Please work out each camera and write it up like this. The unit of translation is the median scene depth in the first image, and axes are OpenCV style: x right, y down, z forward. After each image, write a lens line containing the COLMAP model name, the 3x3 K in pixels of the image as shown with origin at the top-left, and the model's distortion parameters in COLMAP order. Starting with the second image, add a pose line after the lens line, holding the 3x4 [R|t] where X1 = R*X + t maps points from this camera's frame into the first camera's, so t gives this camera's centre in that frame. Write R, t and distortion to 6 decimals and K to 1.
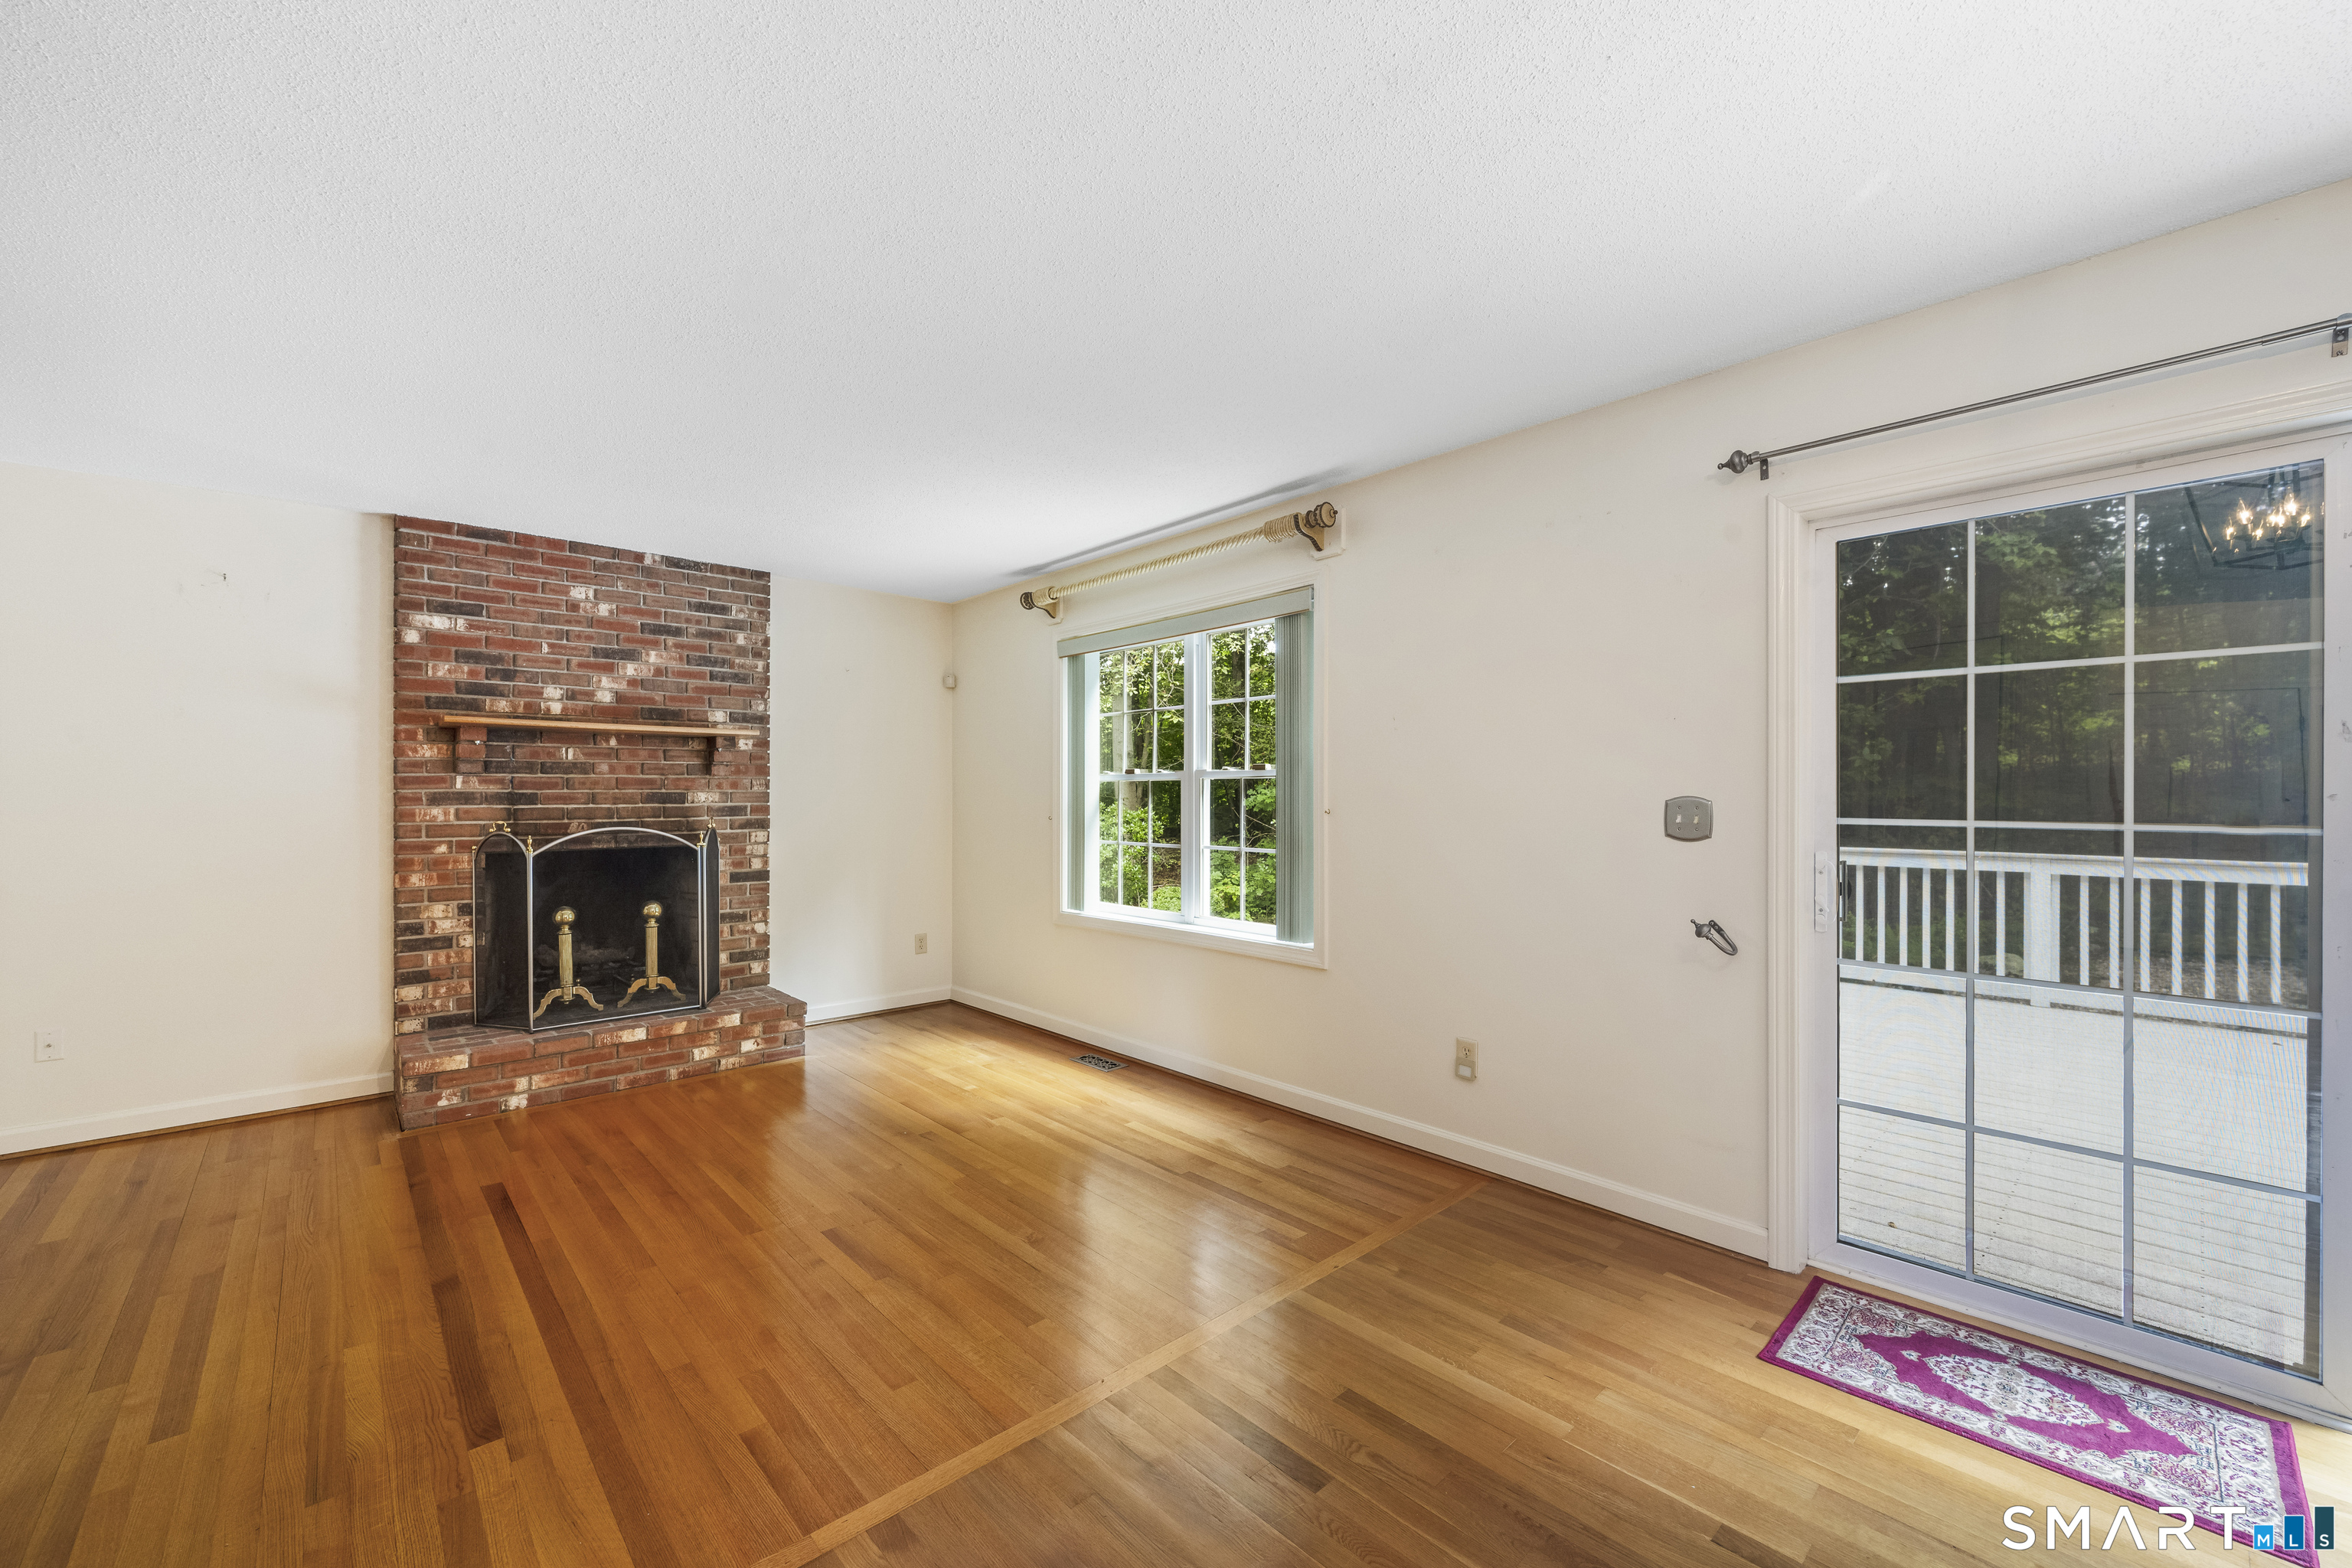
lens RADIAL K [[946.2, 0, 1176.0], [0, 946.2, 784.0], [0, 0, 1]] dist [0.000919, 0.000136]
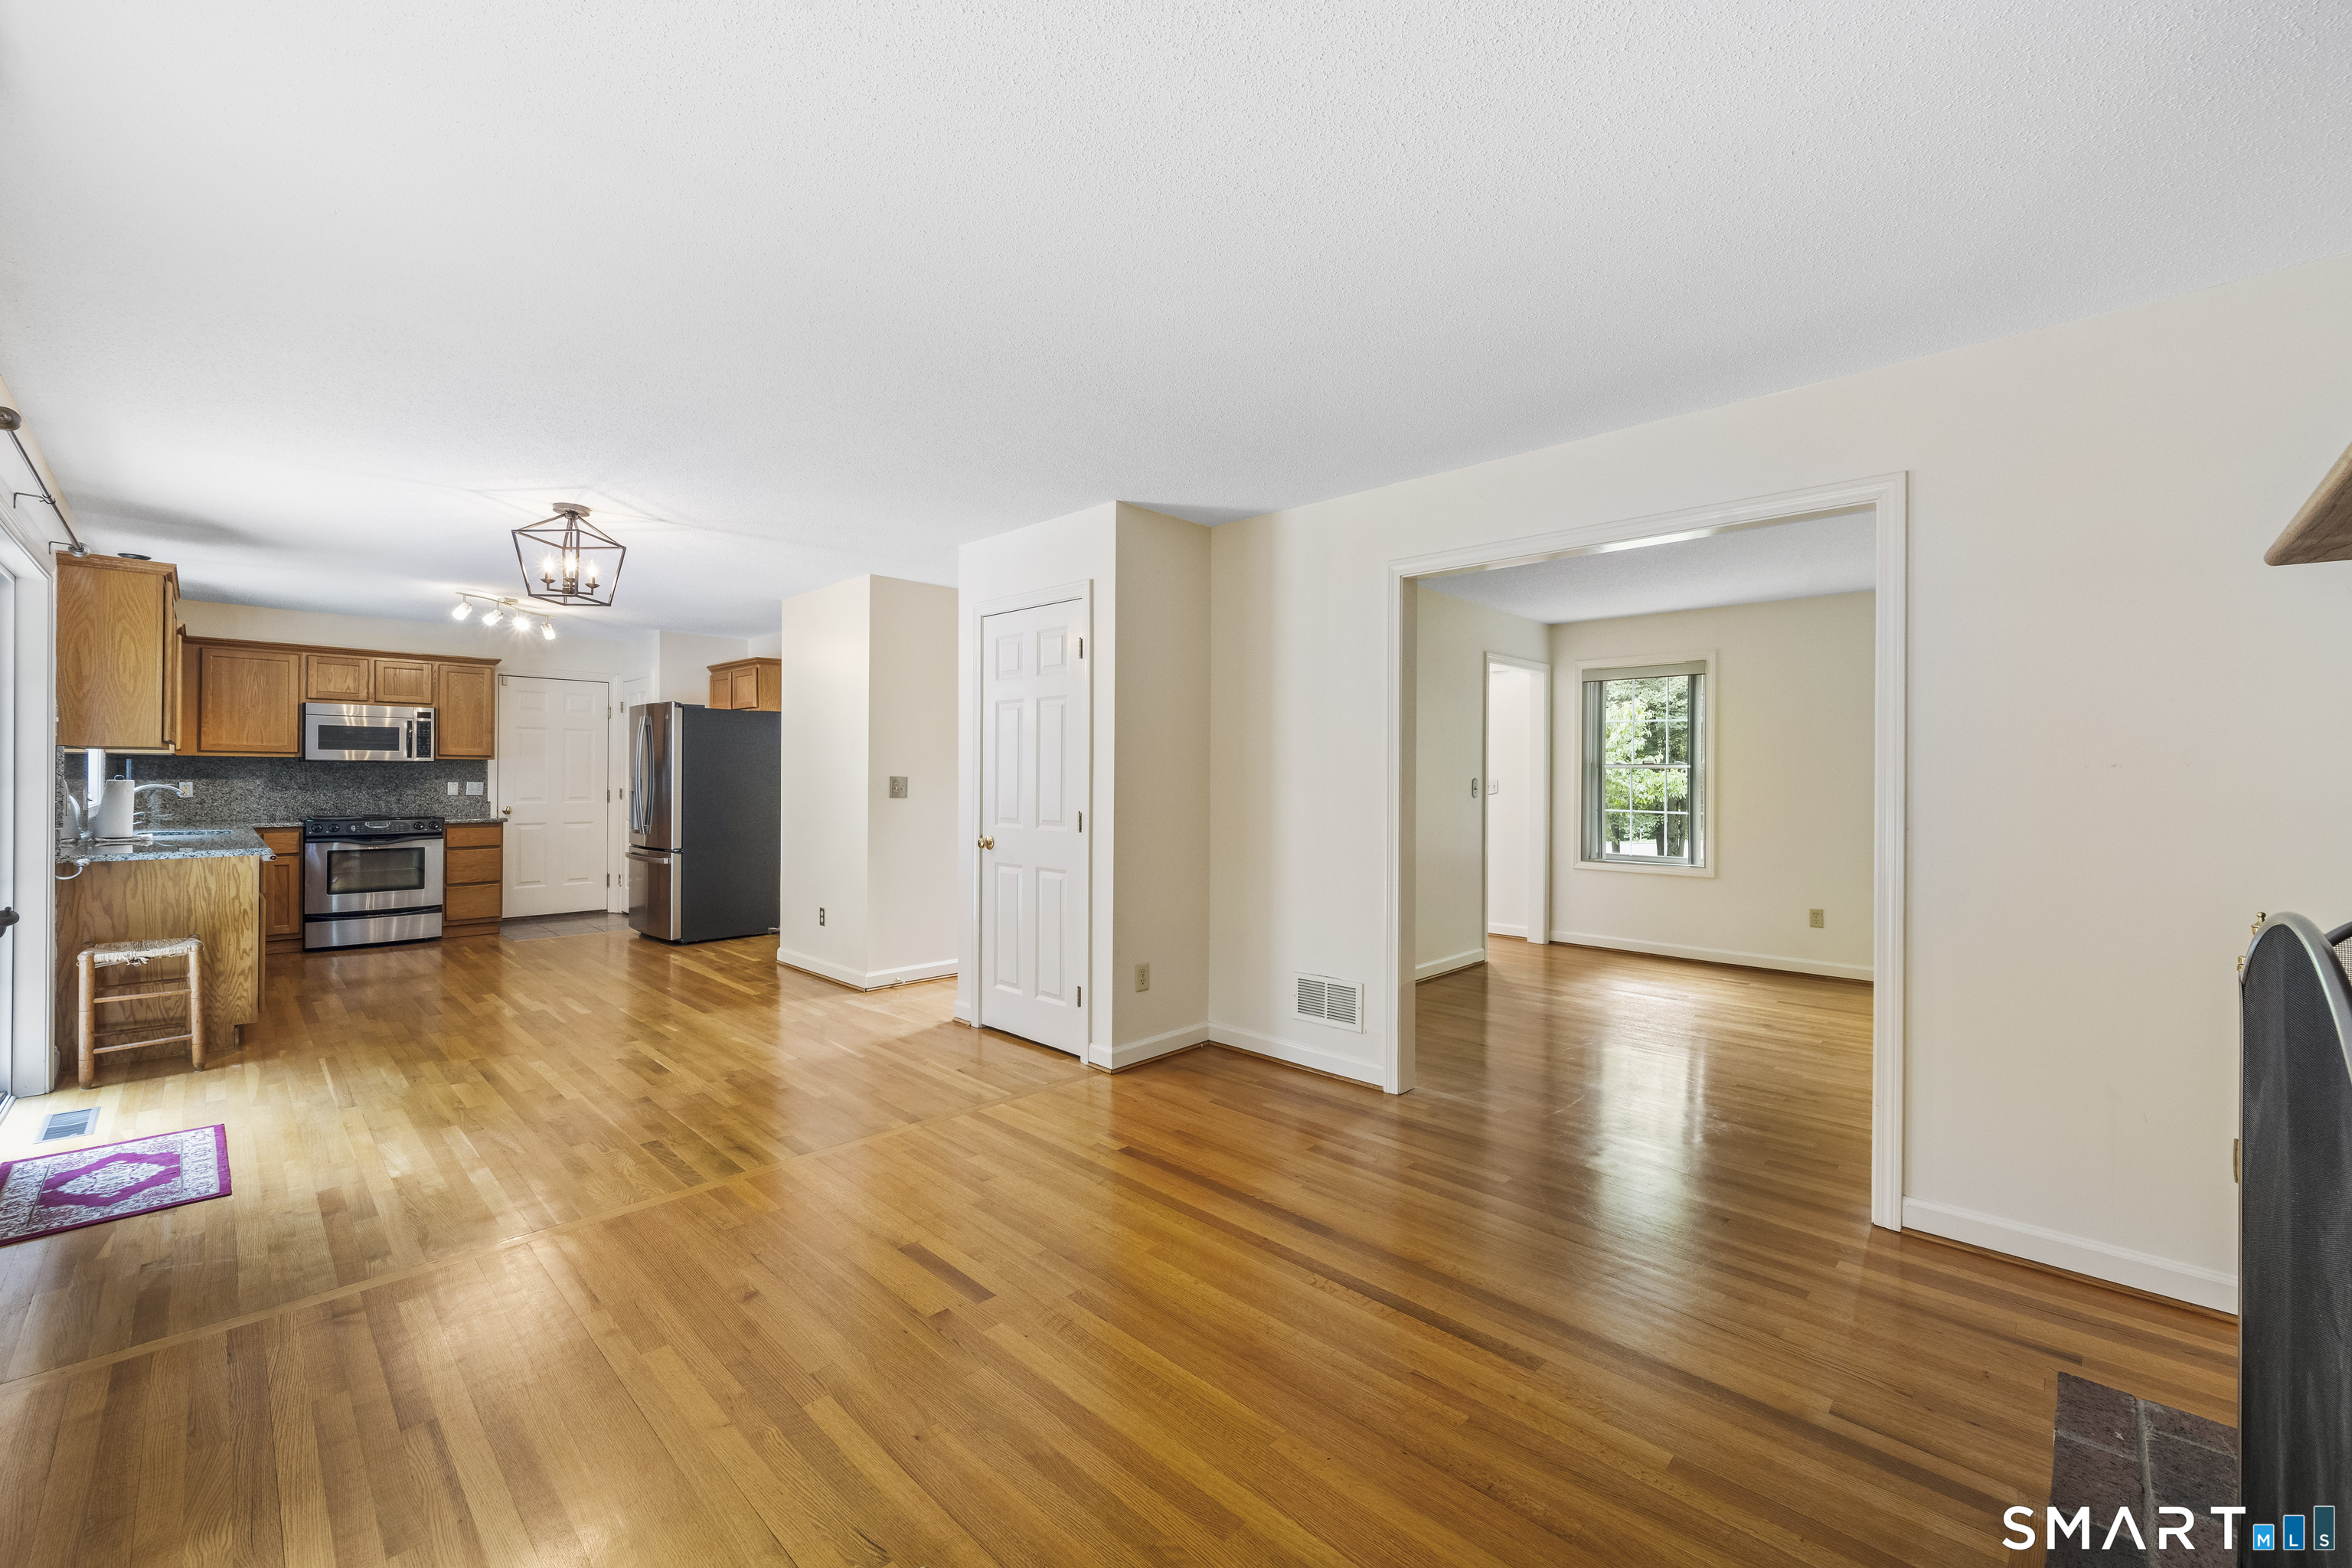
lens RADIAL K [[961.5, 0, 1170.6], [0, 961.5, 776.6], [0, 0, 1]] dist [-0.001276, -0.000086]
pose [[-0.998493, -0.005929, -0.054567, -0.652131], [-0.005441, 0.999944, -0.009090, 0.027935], [0.054618, -0.008779, -0.998469, 2.553198]]
